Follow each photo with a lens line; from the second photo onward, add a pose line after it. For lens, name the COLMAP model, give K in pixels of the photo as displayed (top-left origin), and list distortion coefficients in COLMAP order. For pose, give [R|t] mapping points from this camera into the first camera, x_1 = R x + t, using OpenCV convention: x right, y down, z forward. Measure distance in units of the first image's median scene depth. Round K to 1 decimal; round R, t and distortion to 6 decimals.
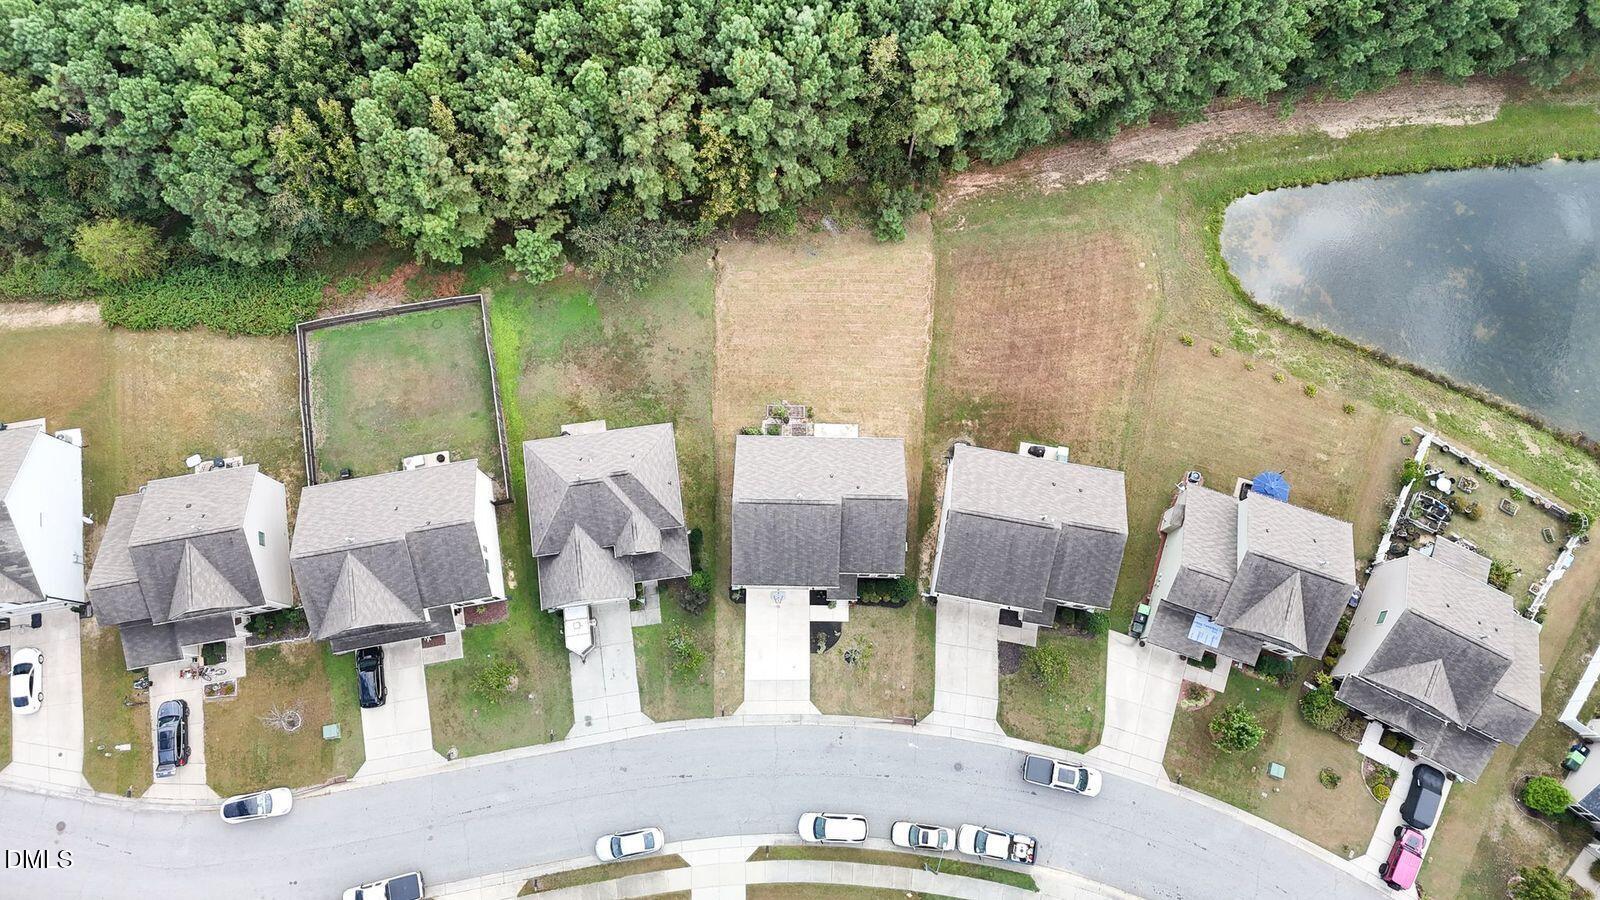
lens RADIAL K [[1159.9, 0, 800.0], [0, 1159.9, 450.0], [0, 0, 1]] dist [0.033676, -0.003501]
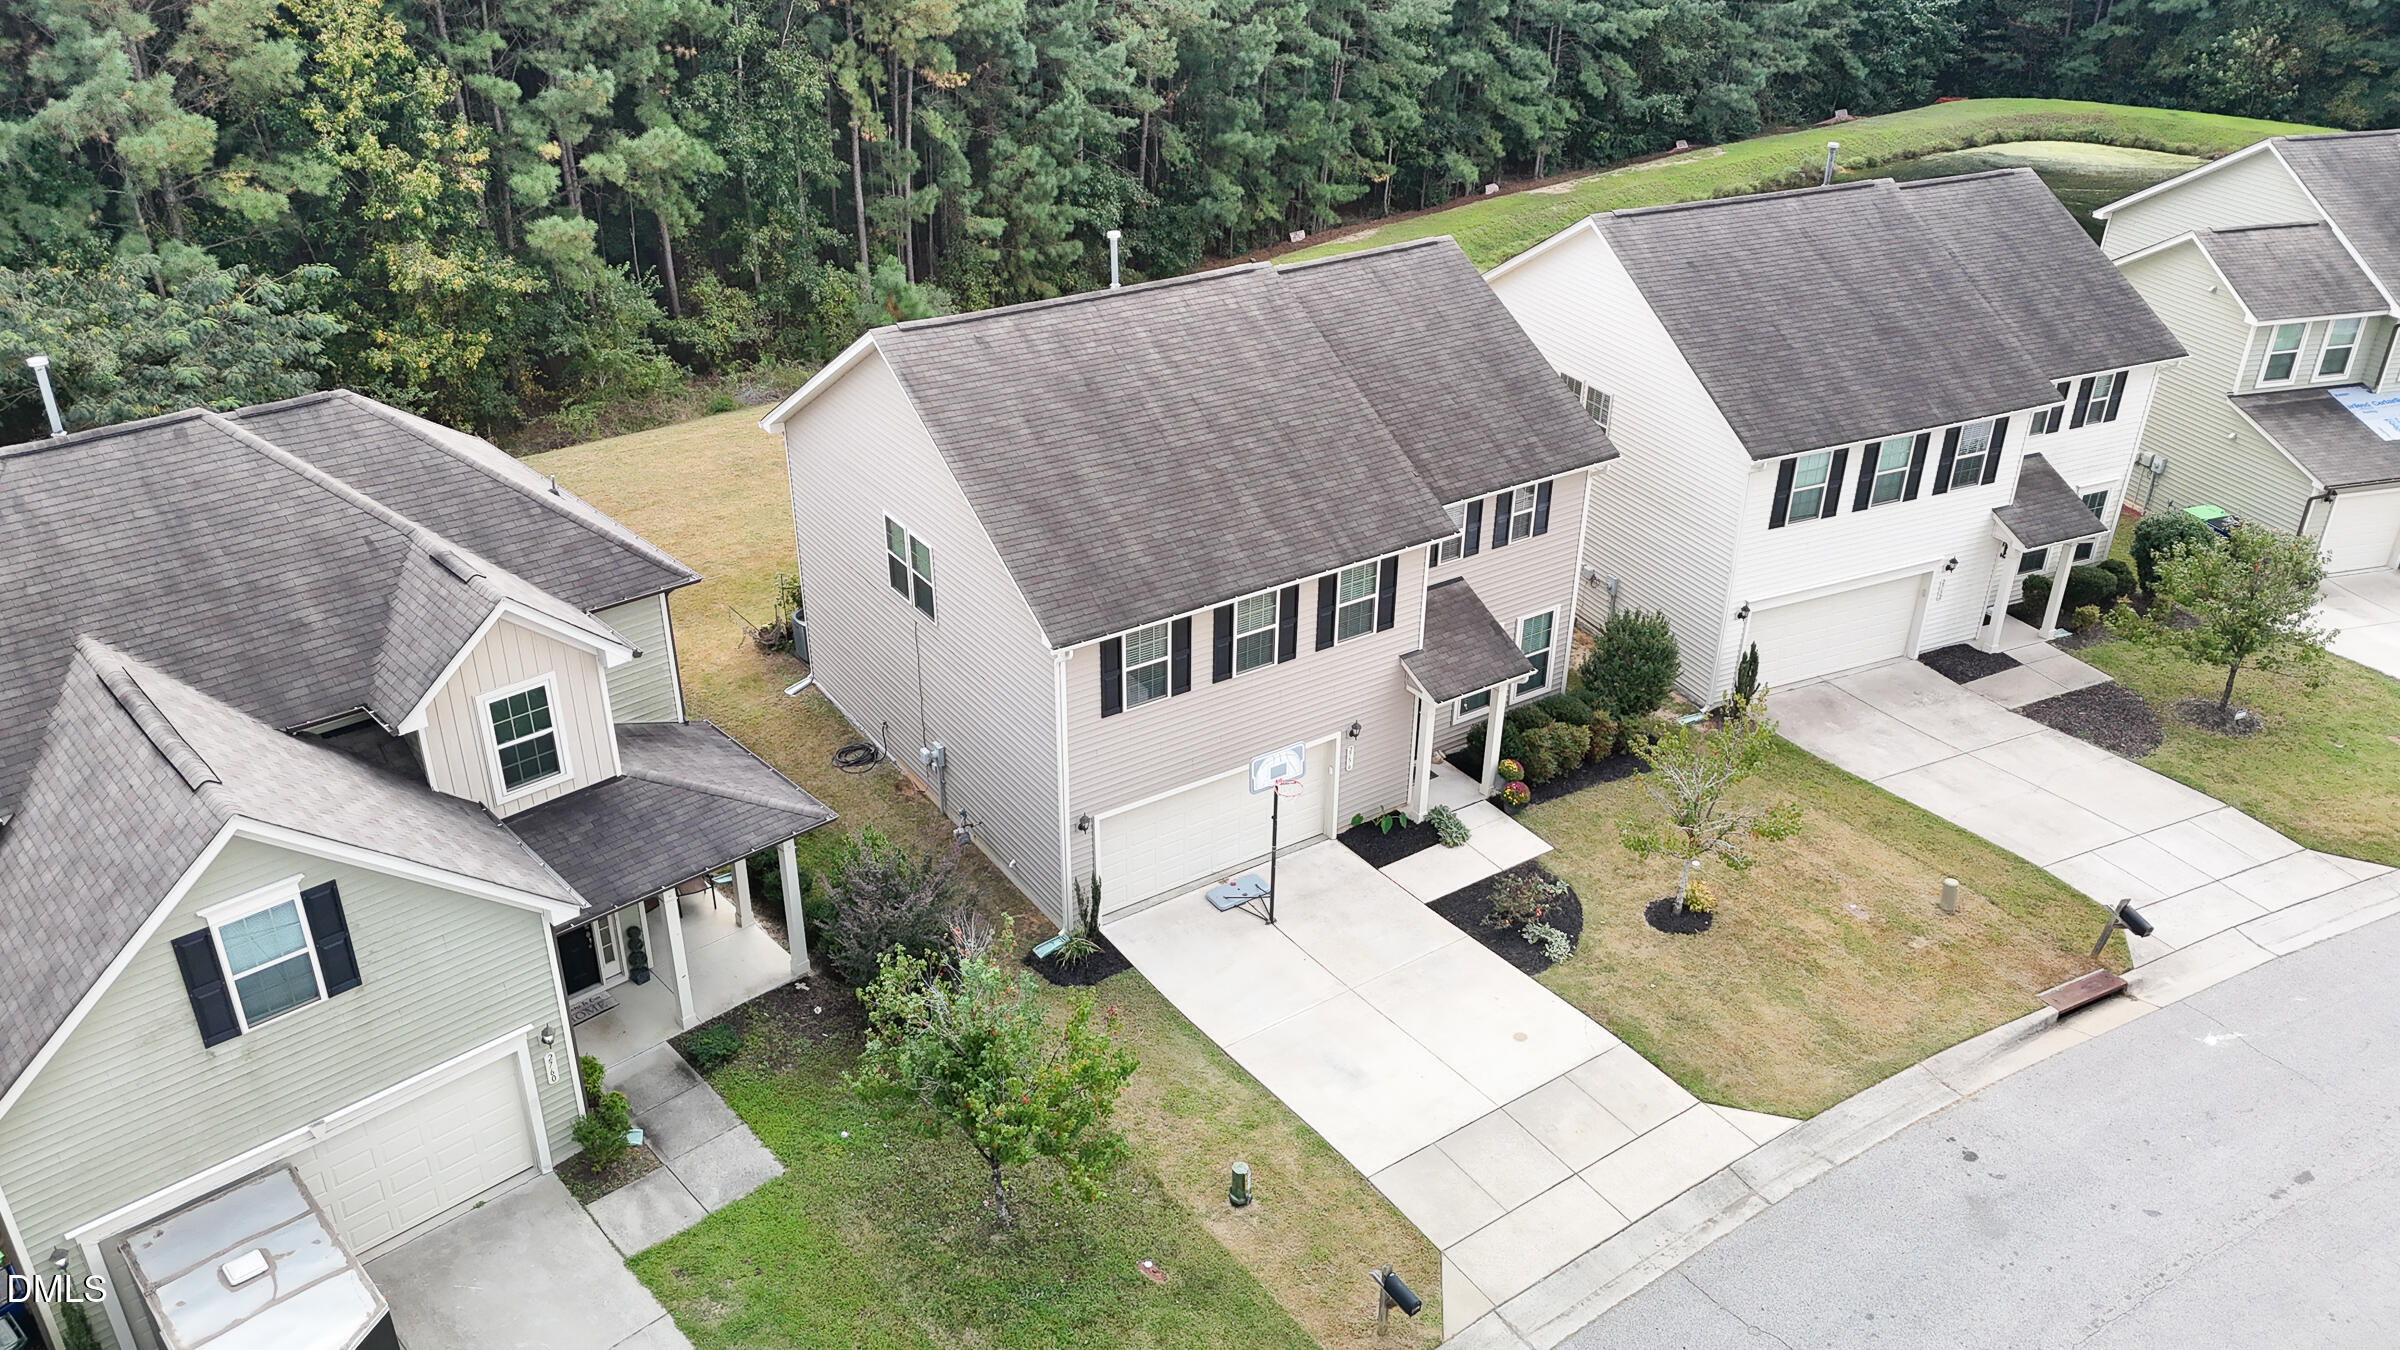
lens RADIAL K [[1738.9, 0, 1200.0], [0, 1738.9, 675.0], [0, 0, 1]] dist [0.051761, -0.001409]
pose [[0.823493, -0.273928, 0.496812, -0.179847], [0.551760, 0.590437, -0.589021, 0.296237], [-0.131987, 0.759175, 0.637363, 0.777346]]
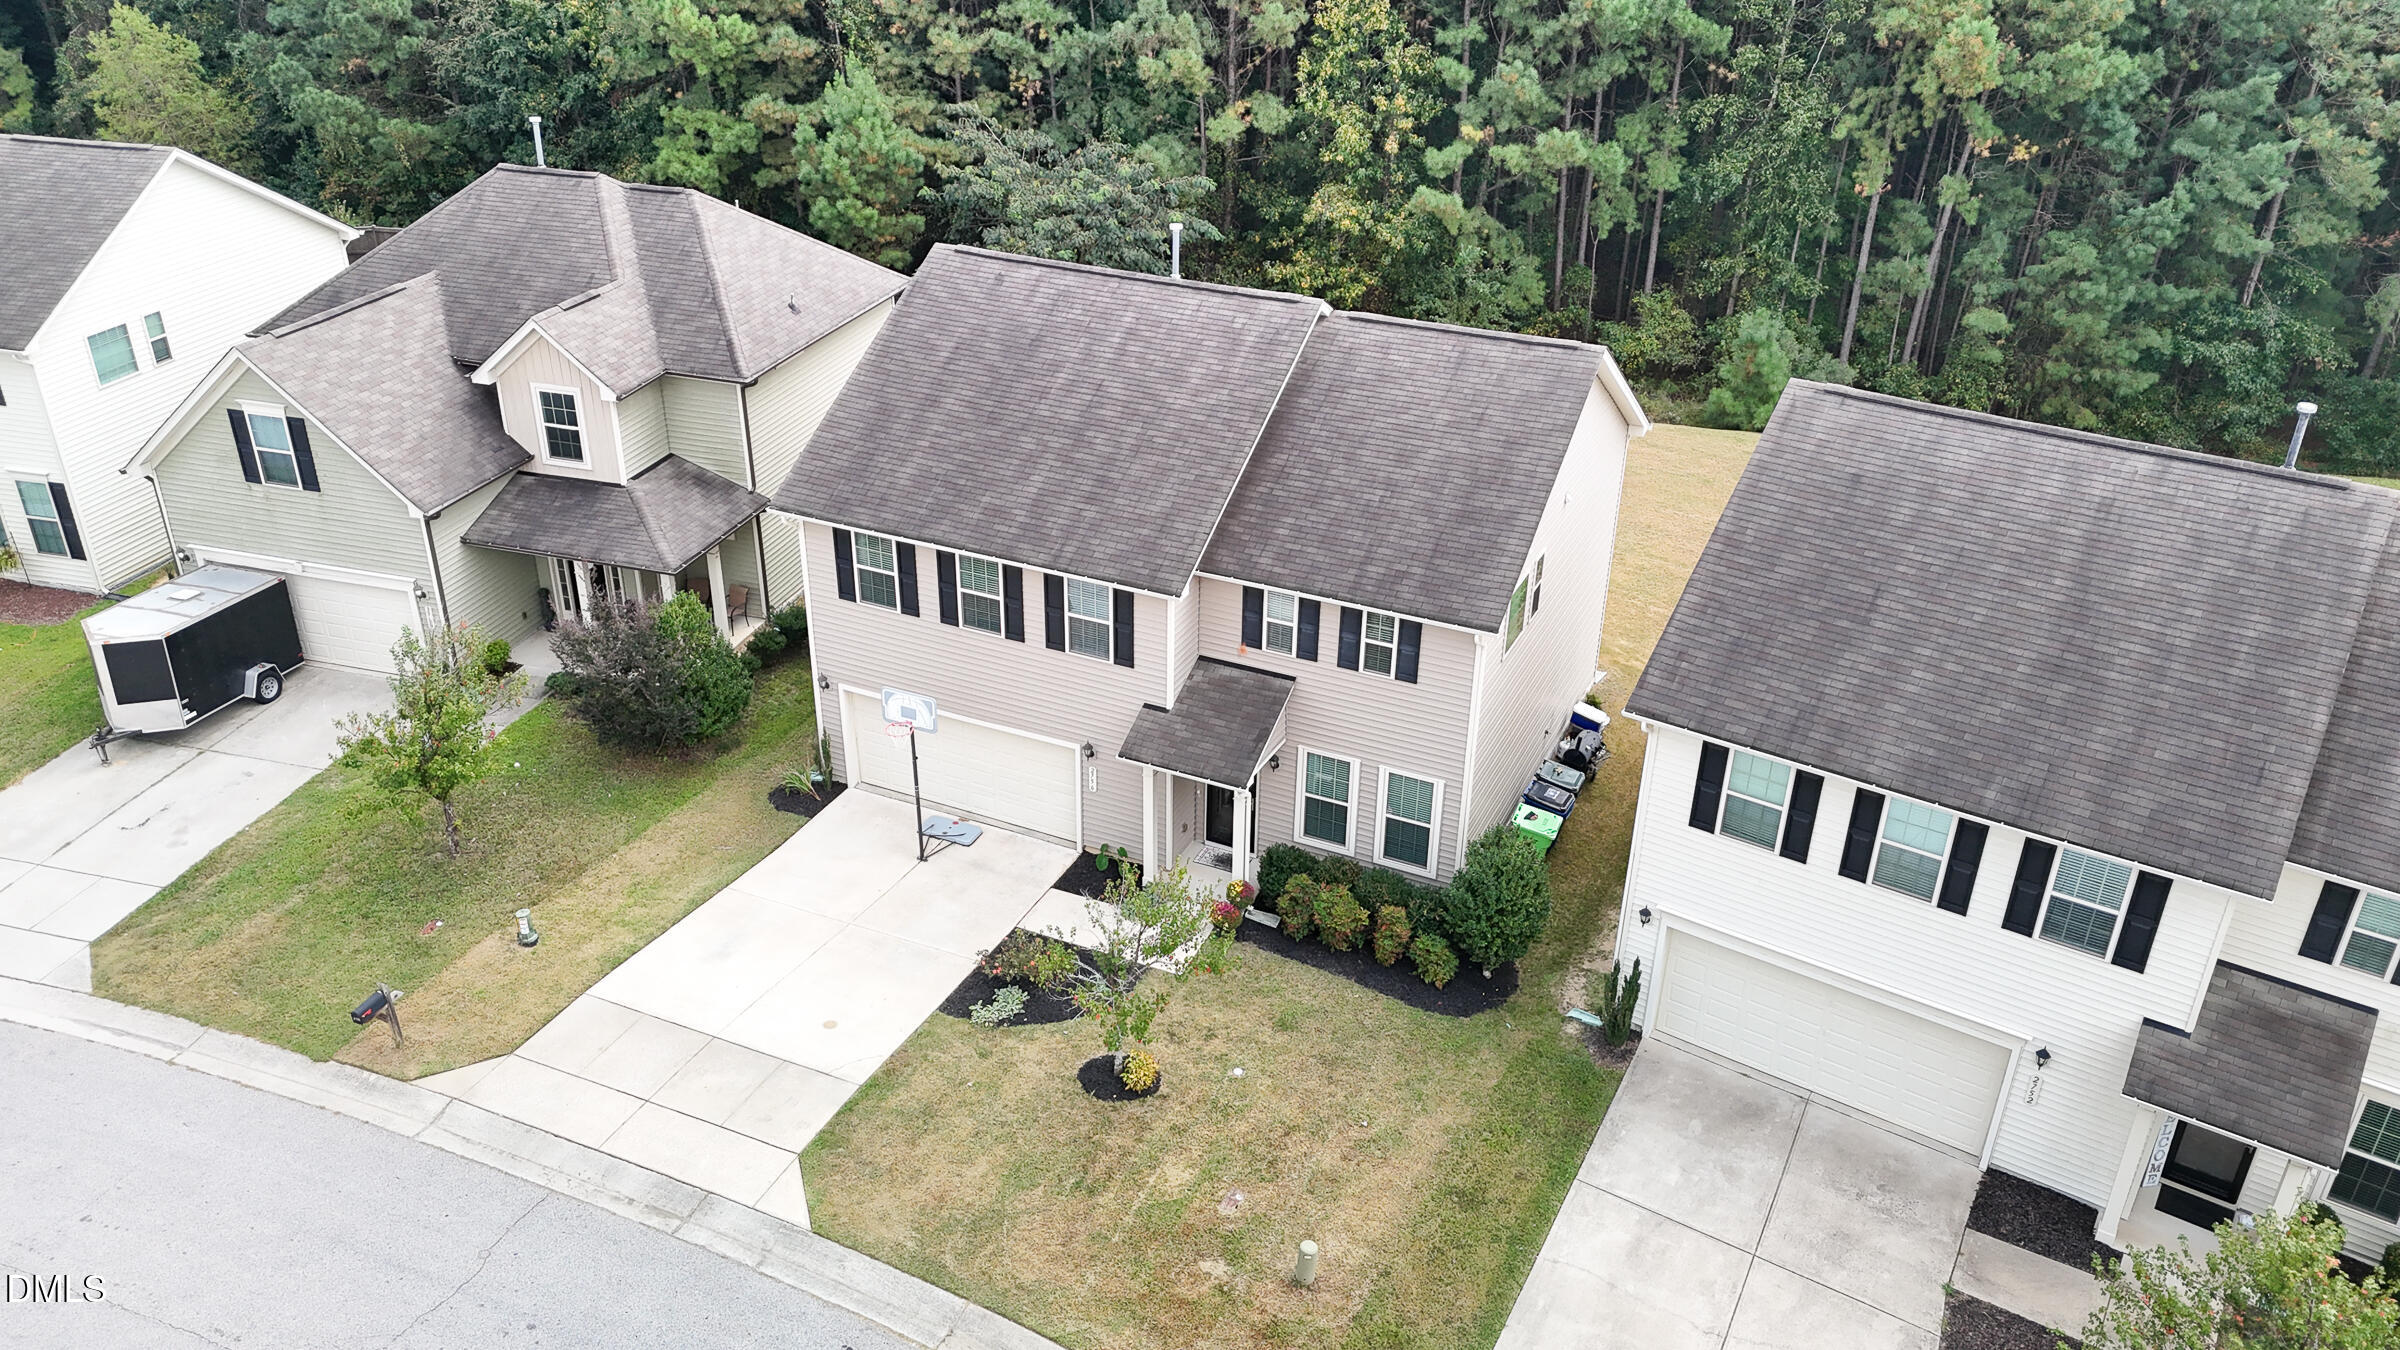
lens RADIAL K [[1739.9, 0, 1200.0], [0, 1739.9, 675.0], [0, 0, 1]] dist [0.033676, -0.003501]
pose [[0.911366, 0.195587, -0.362158, 0.148930], [-0.400876, 0.621311, -0.673254, 0.326304], [0.093333, 0.758761, 0.644648, 0.773886]]
